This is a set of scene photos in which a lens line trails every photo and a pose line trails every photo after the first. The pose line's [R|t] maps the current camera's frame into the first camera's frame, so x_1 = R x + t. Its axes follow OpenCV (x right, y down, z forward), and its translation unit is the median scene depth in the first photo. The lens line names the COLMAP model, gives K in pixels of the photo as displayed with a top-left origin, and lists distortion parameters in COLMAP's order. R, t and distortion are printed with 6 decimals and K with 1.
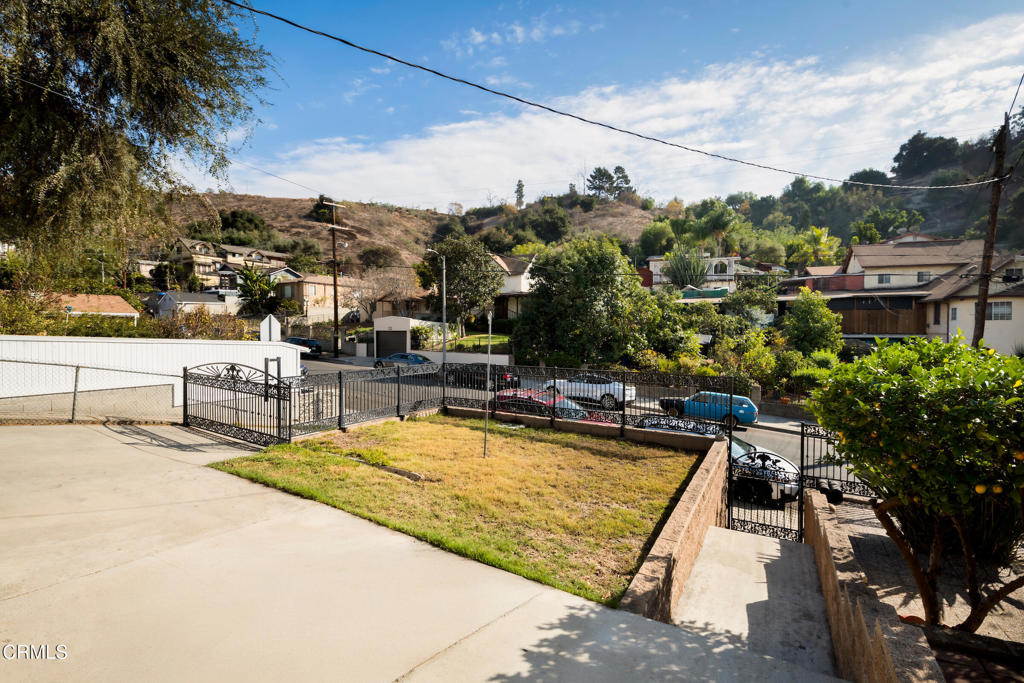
lens RADIAL K [[458.3, 0, 512.0], [0, 458.3, 341.5], [0, 0, 1]] dist [-0.000602, -0.000080]
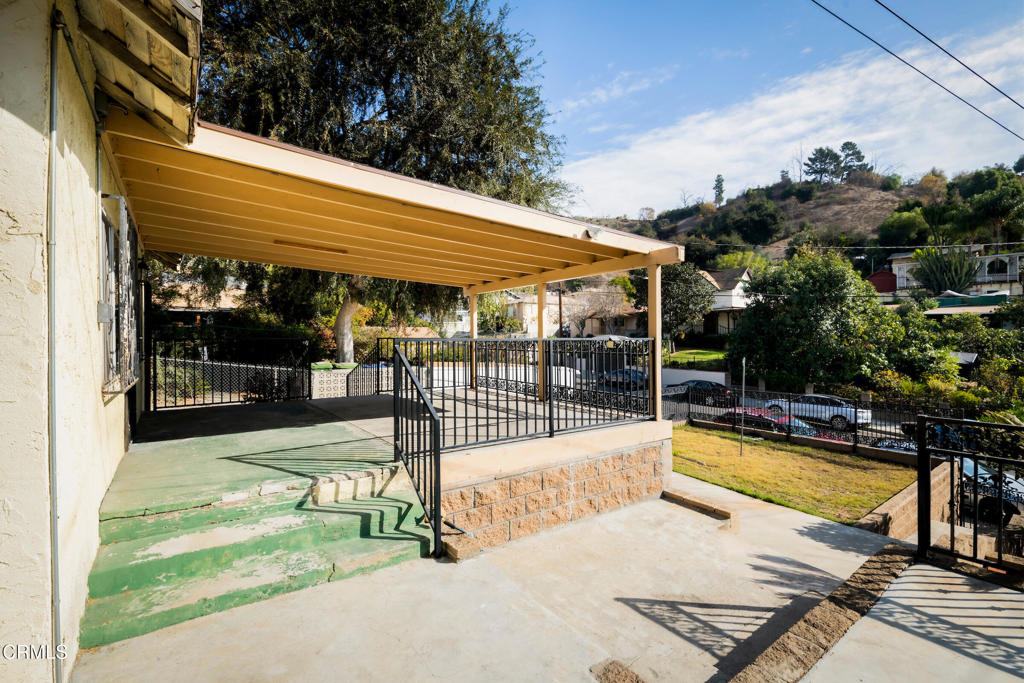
lens RADIAL K [[458.2, 0, 512.0], [0, 458.2, 341.5], [0, 0, 1]] dist [0.001688, -0.008286]
pose [[0.917752, -0.007010, -0.397092, -0.028117], [0.000080, 0.999847, -0.017466, -0.017247], [0.397154, 0.015998, 0.917613, -0.122226]]
